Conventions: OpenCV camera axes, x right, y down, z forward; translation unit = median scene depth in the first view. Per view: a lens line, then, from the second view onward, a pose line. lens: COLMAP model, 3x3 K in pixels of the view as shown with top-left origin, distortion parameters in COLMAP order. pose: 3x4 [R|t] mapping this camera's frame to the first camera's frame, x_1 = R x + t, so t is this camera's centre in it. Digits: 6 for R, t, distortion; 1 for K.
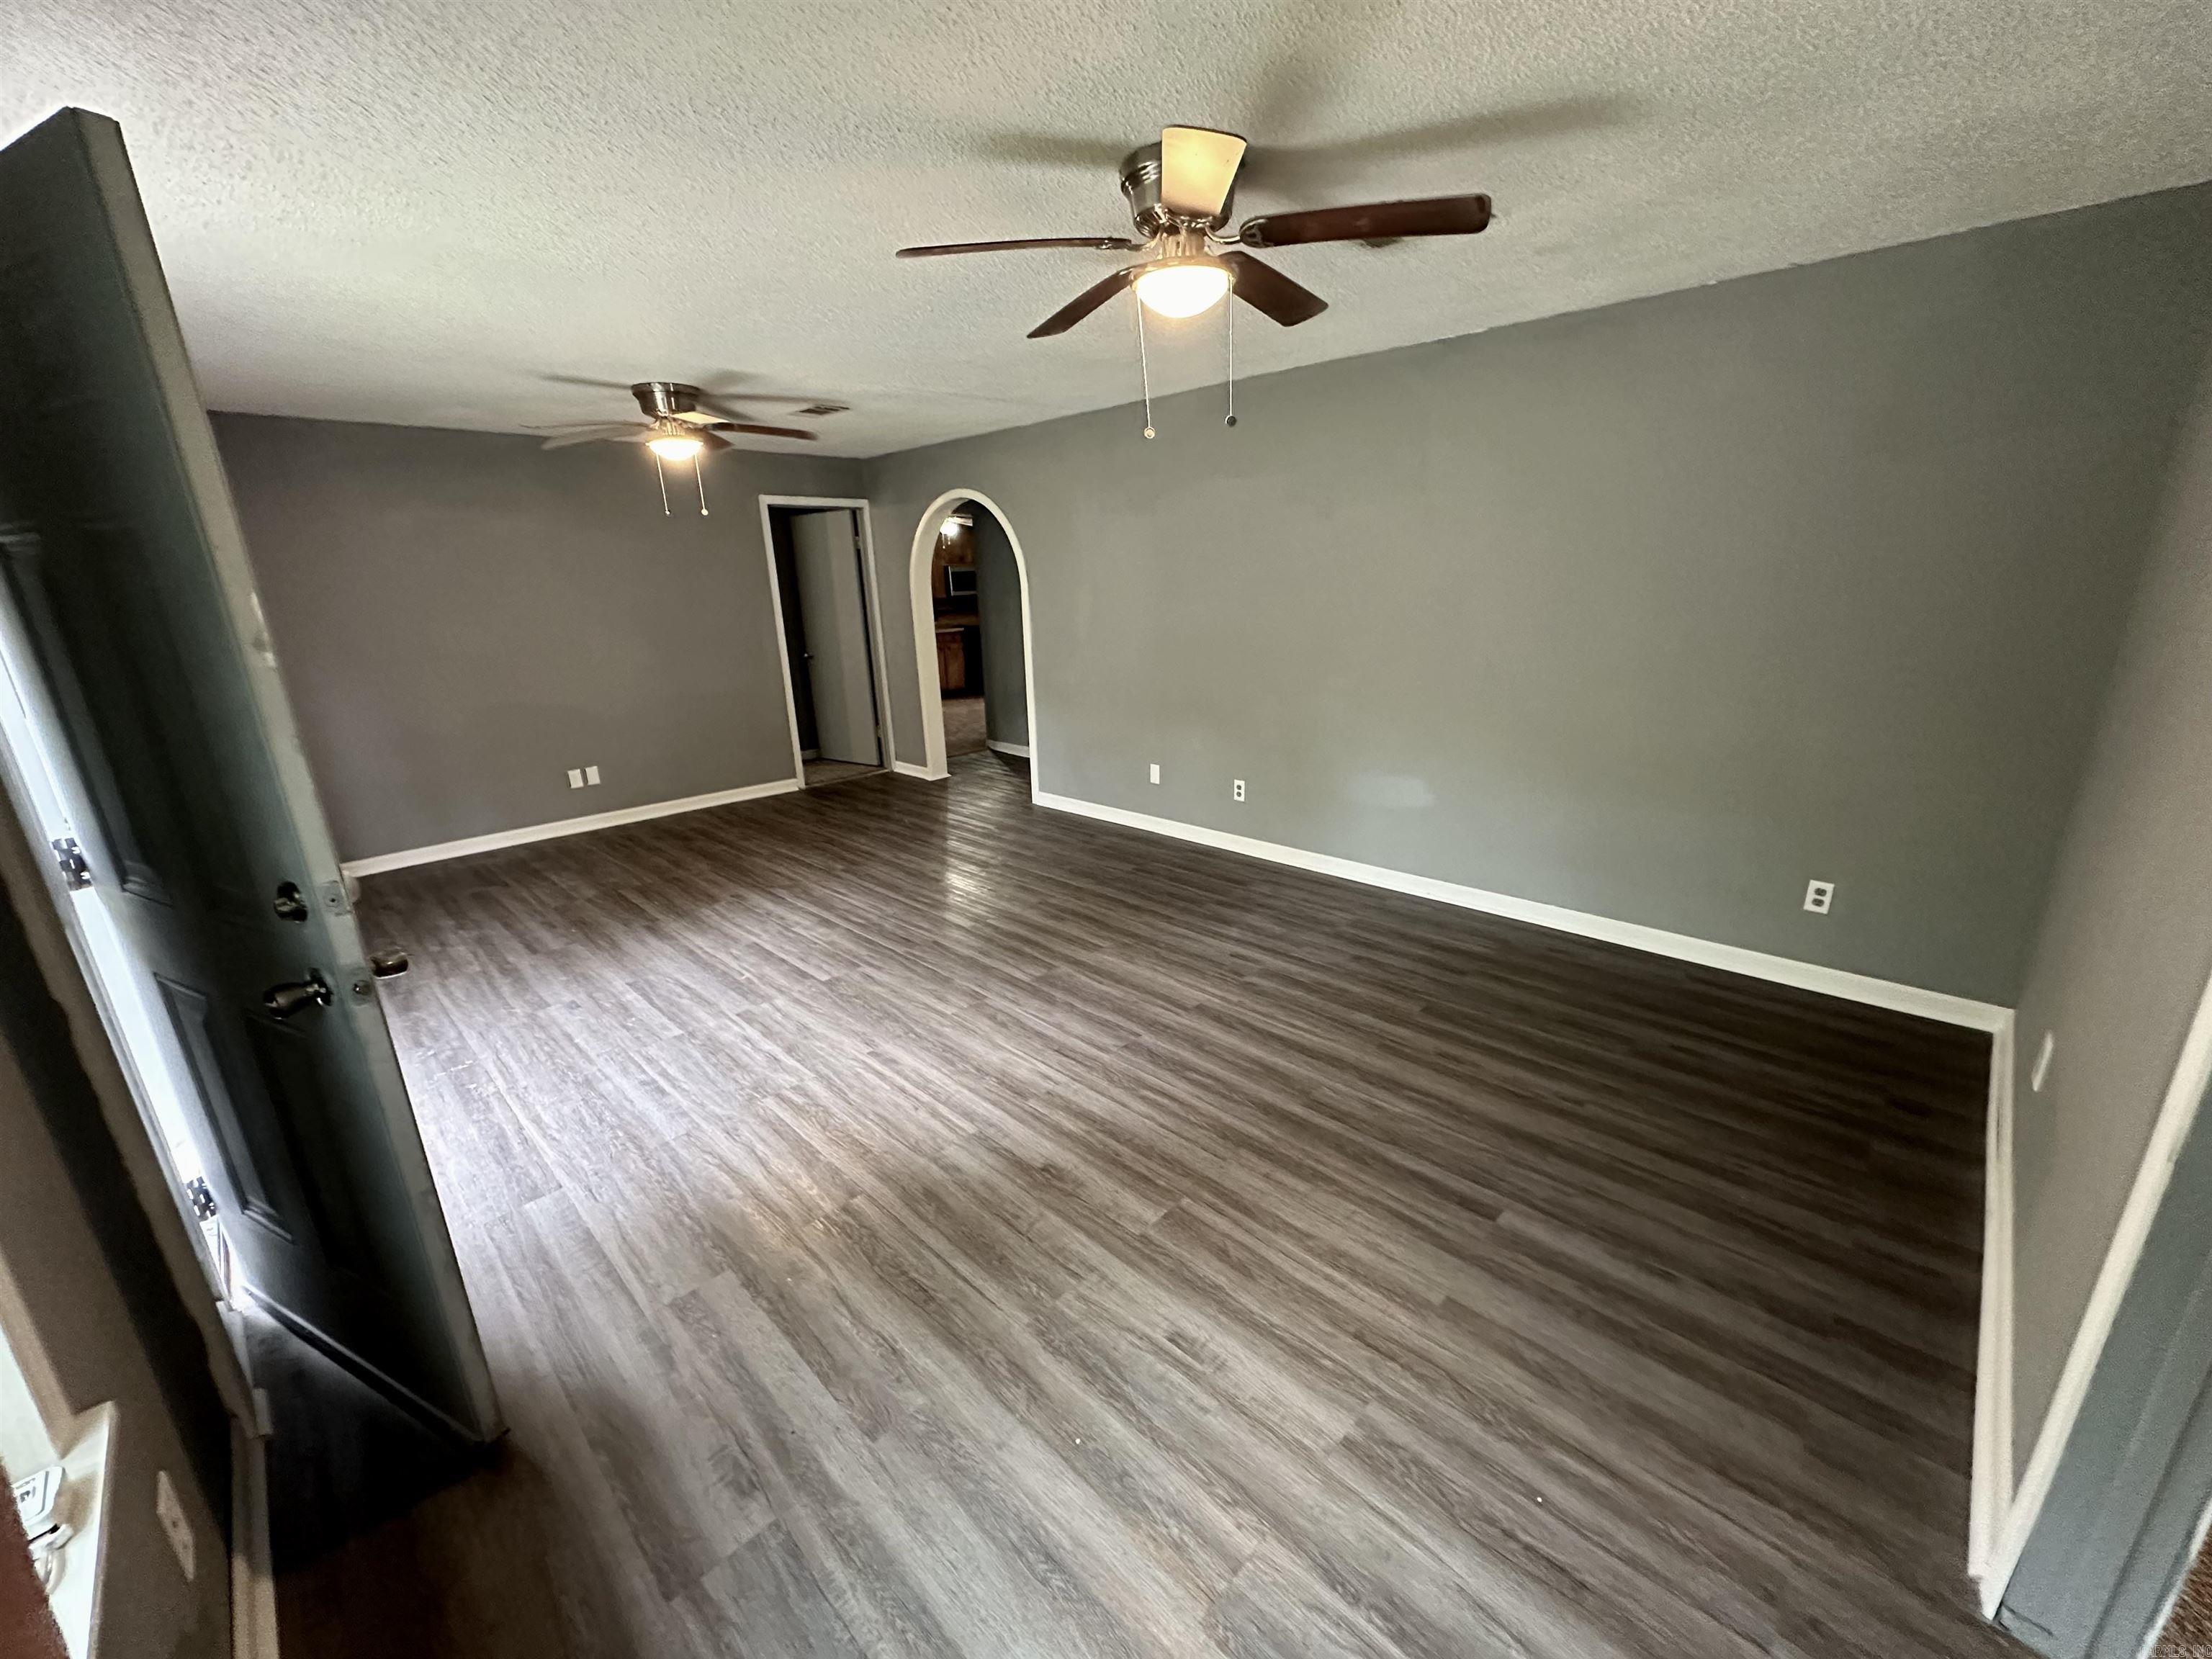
lens RADIAL K [[880.7, 0, 1105.3], [0, 880.7, 835.5], [0, 0, 1]] dist [-0.000035, -0.000103]
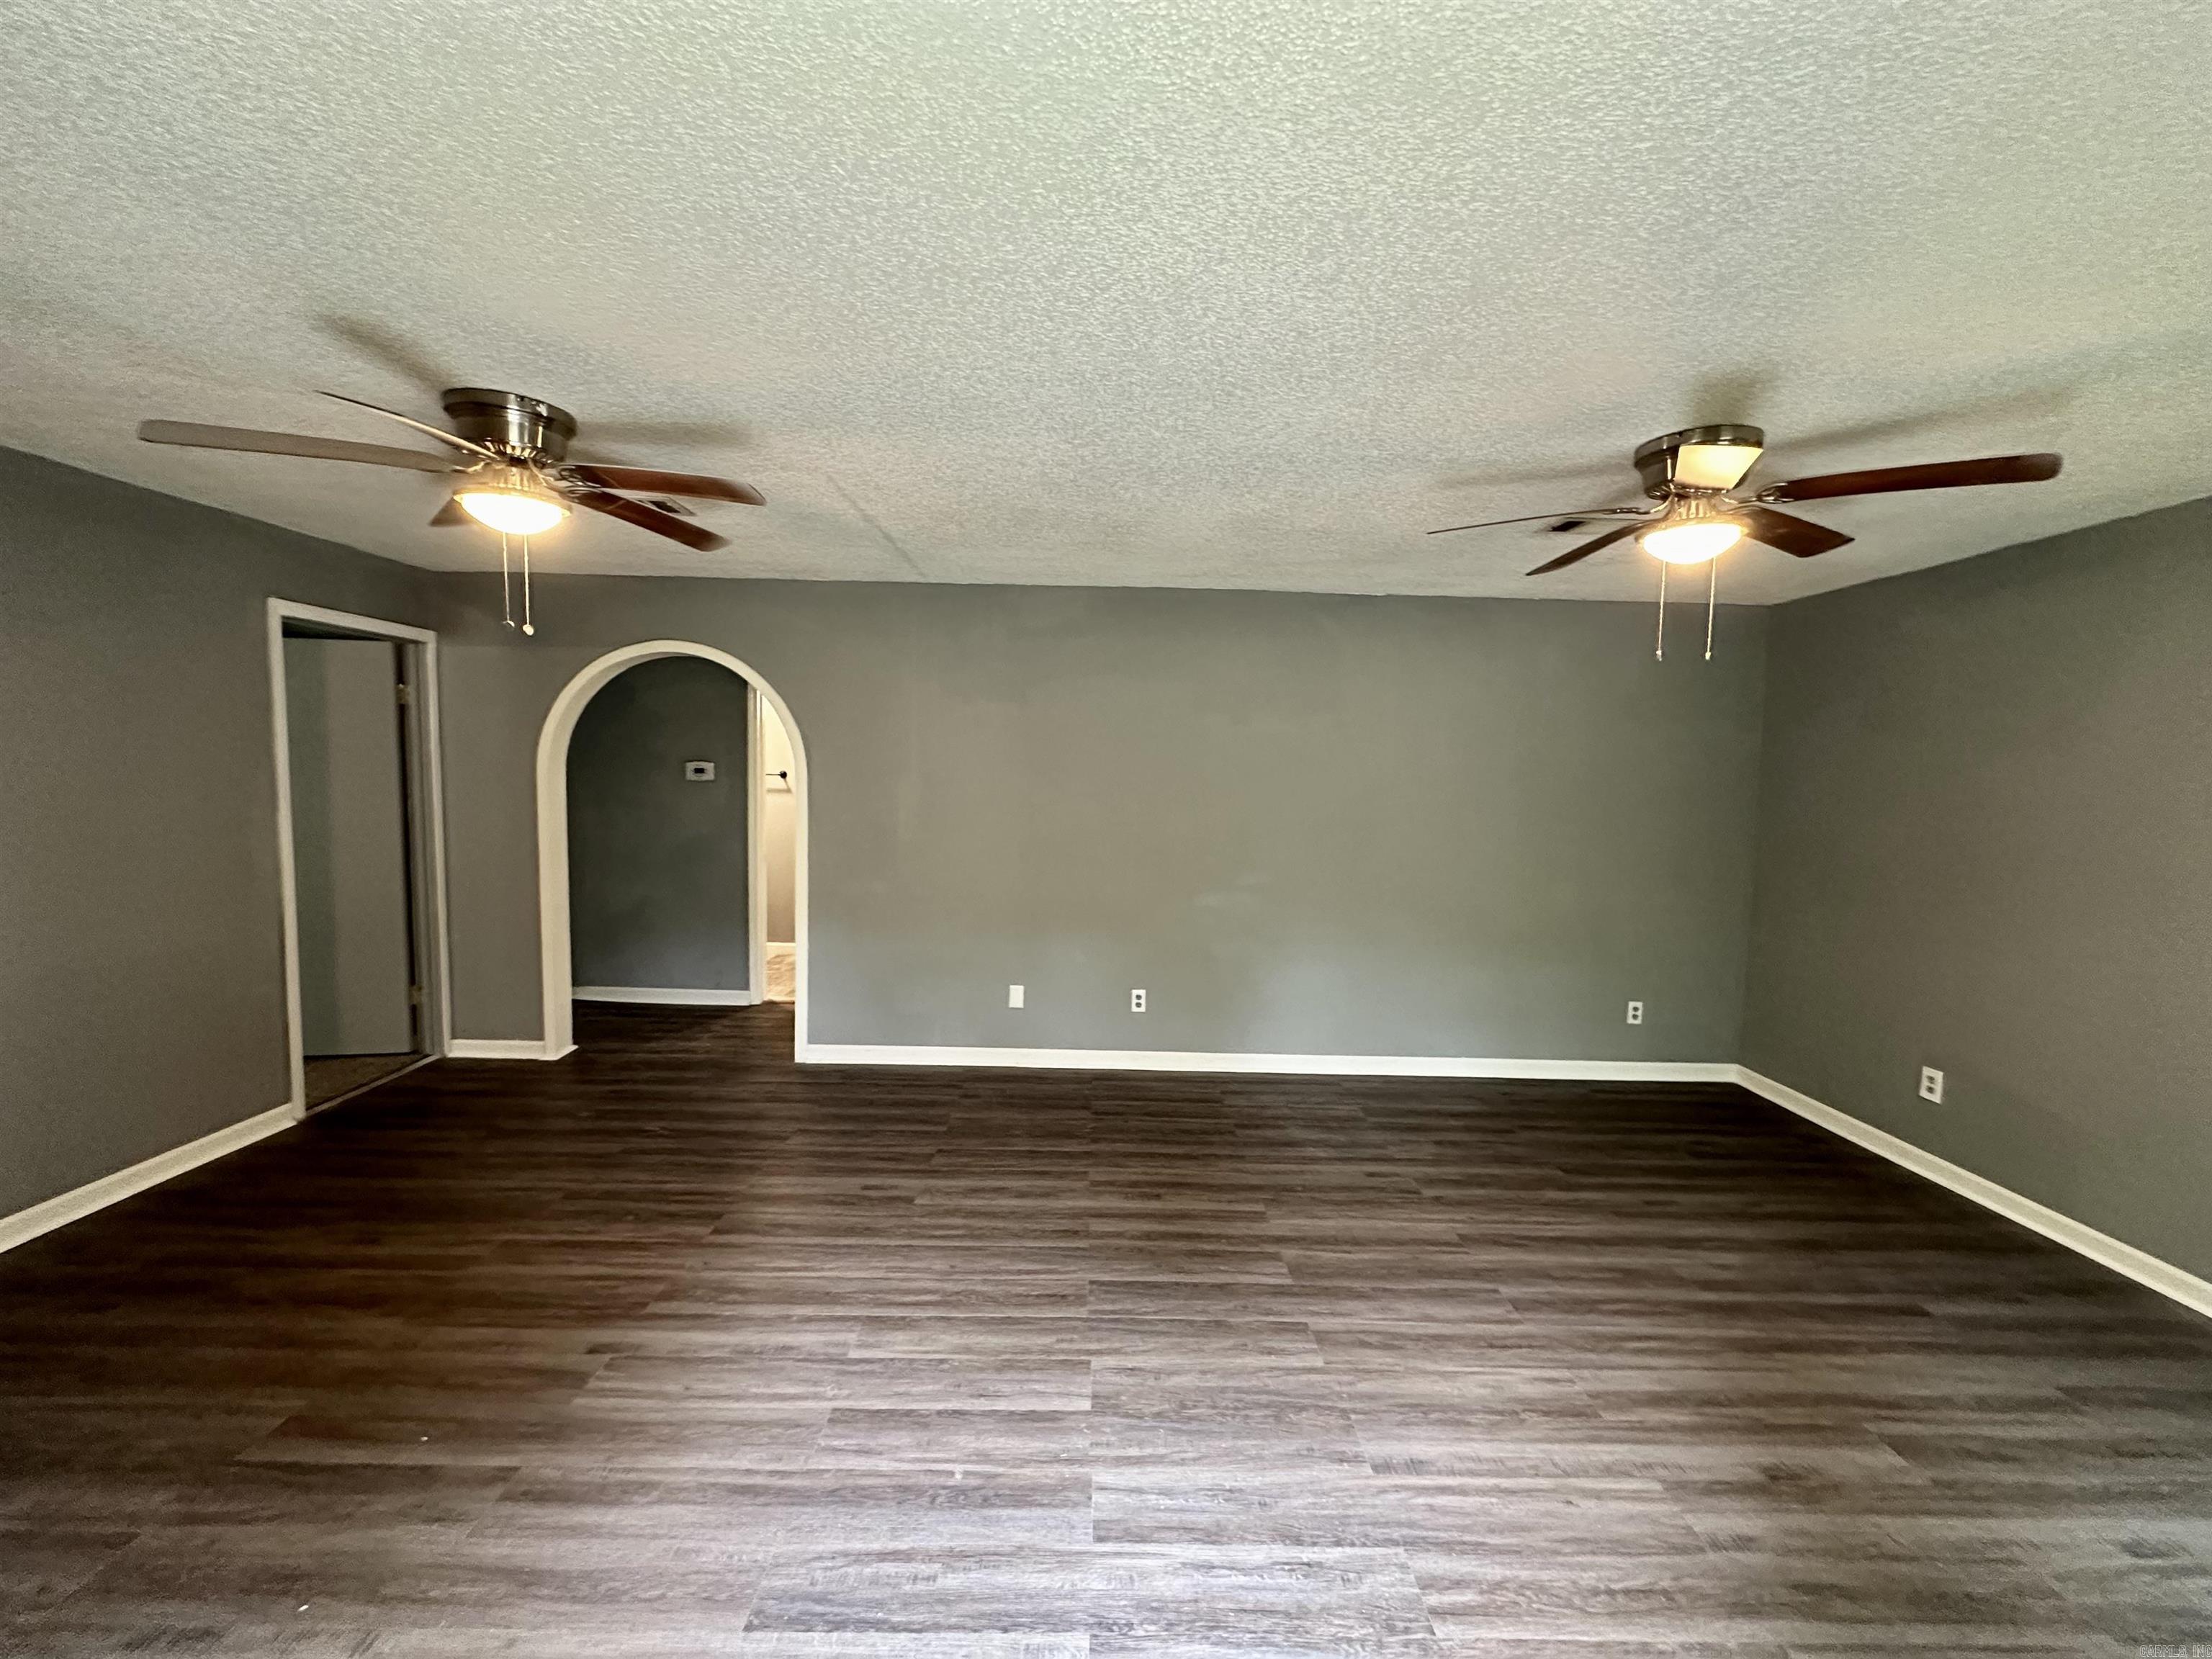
lens RADIAL K [[880.7, 0, 1104.5], [0, 880.7, 844.8], [0, 0, 1]] dist [-0.000035, -0.000103]
pose [[0.705385, -0.019006, 0.708570, -0.747521], [0.160696, 0.977901, -0.133742, -0.133533], [-0.690369, 0.208204, 0.692851, 0.504932]]
